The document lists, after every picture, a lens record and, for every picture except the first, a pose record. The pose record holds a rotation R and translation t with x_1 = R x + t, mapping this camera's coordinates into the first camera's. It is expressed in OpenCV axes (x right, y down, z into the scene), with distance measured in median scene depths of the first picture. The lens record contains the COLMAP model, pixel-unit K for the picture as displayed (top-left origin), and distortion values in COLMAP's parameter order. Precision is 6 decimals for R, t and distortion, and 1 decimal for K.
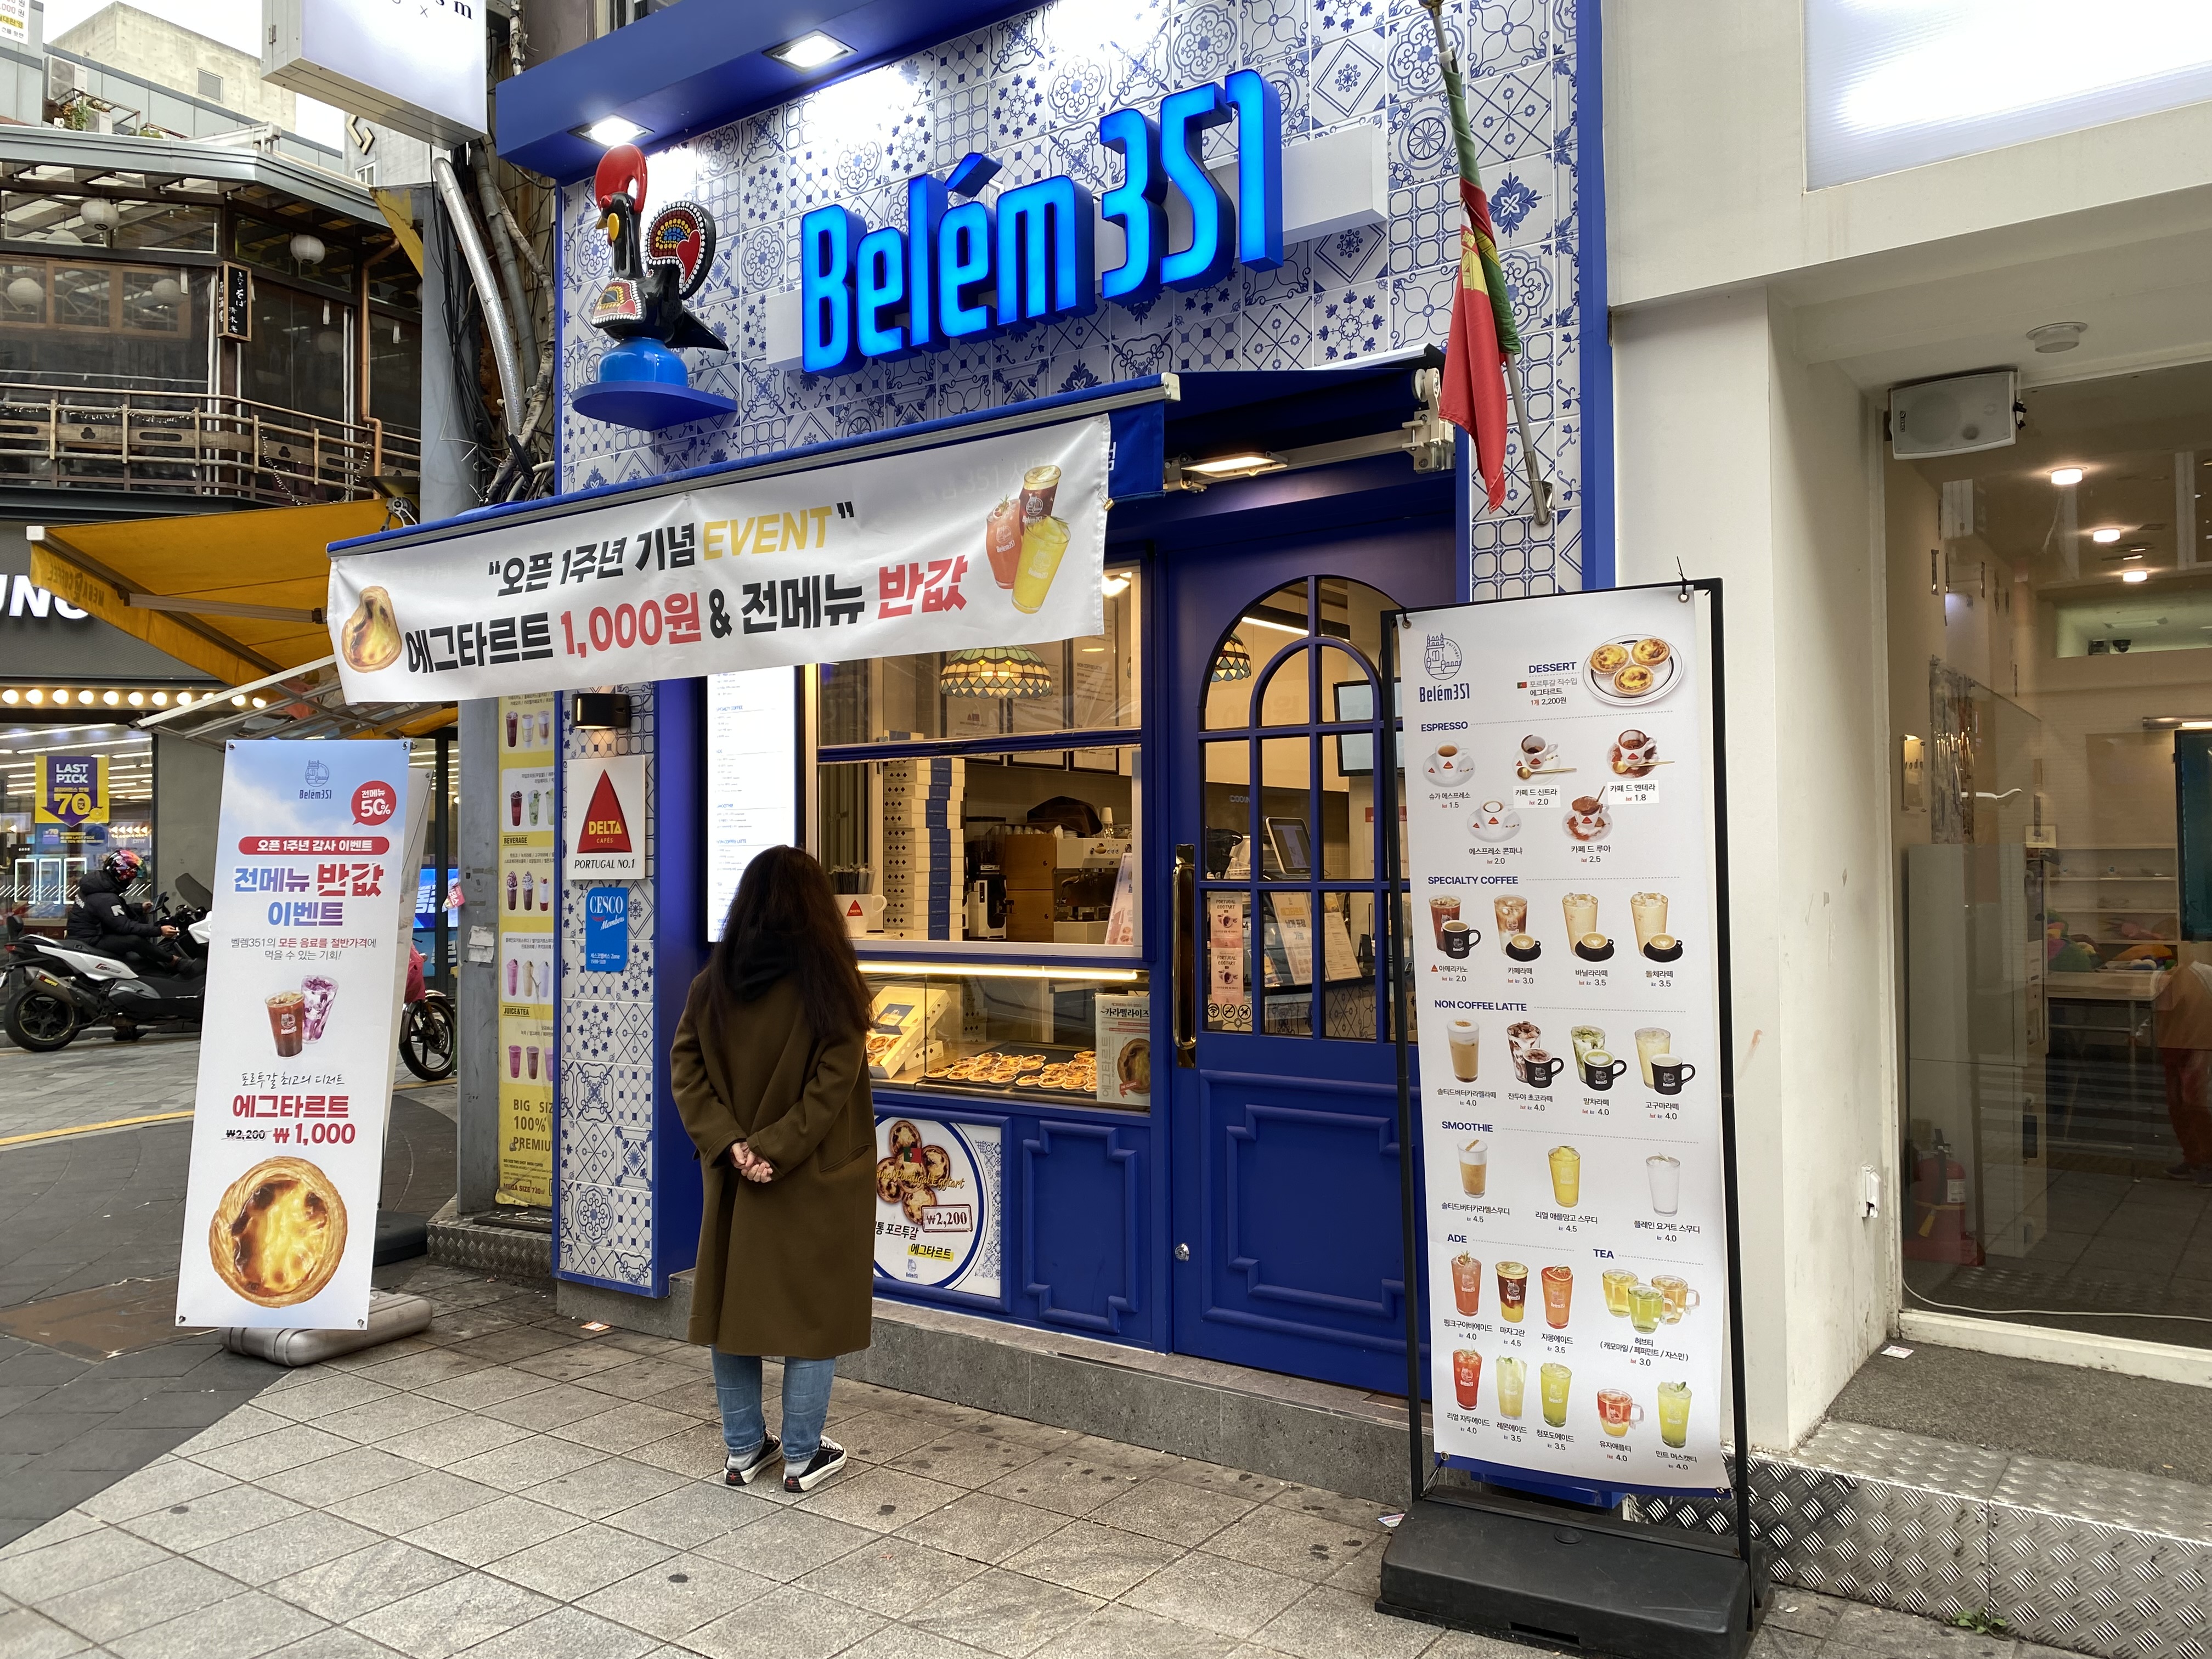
lens RADIAL K [[1647.0, 0, 1107.4], [0, 1647.0, 776.2], [0, 0, 1]] dist [0.005421, -0.007497]
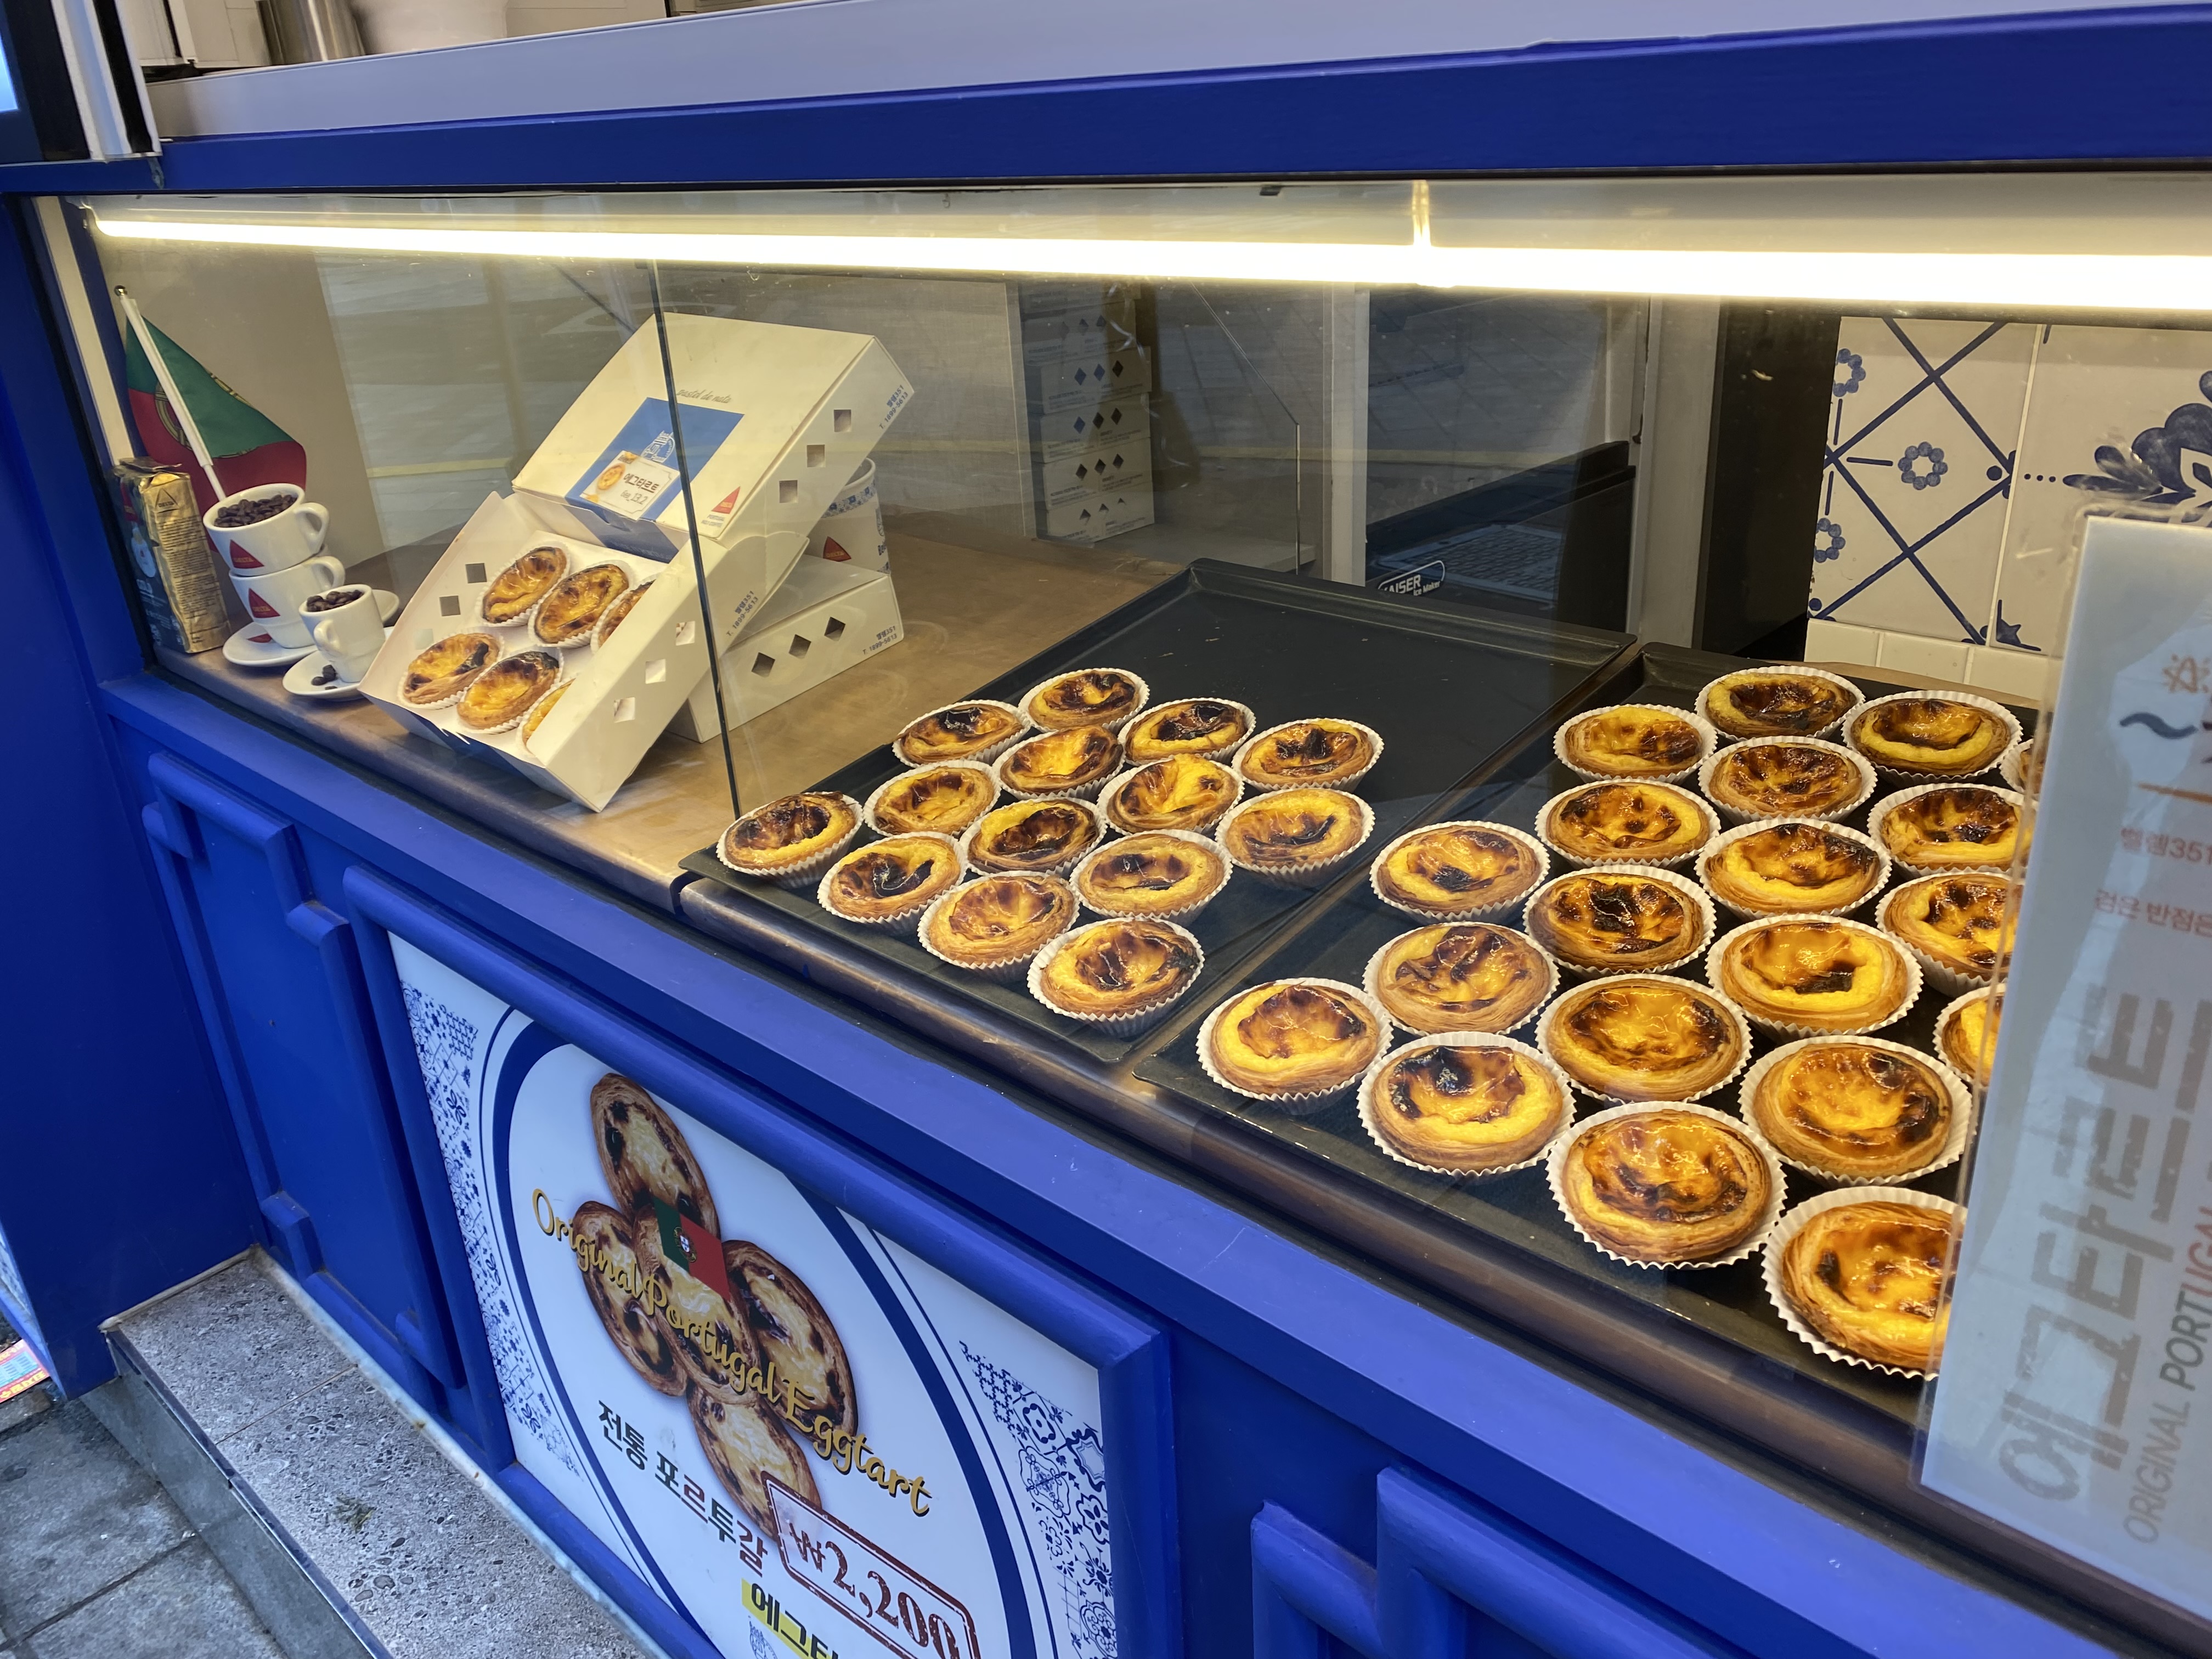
lens RADIAL K [[1647.0, 0, 1107.4], [0, 1647.0, 776.2], [0, 0, 1]] dist [0.005421, -0.007497]
pose [[0.987722, 0.010263, -0.155884, -0.039938], [0.059887, 0.896734, 0.438499, 0.097463], [0.144287, -0.442451, 0.885109, 0.859221]]
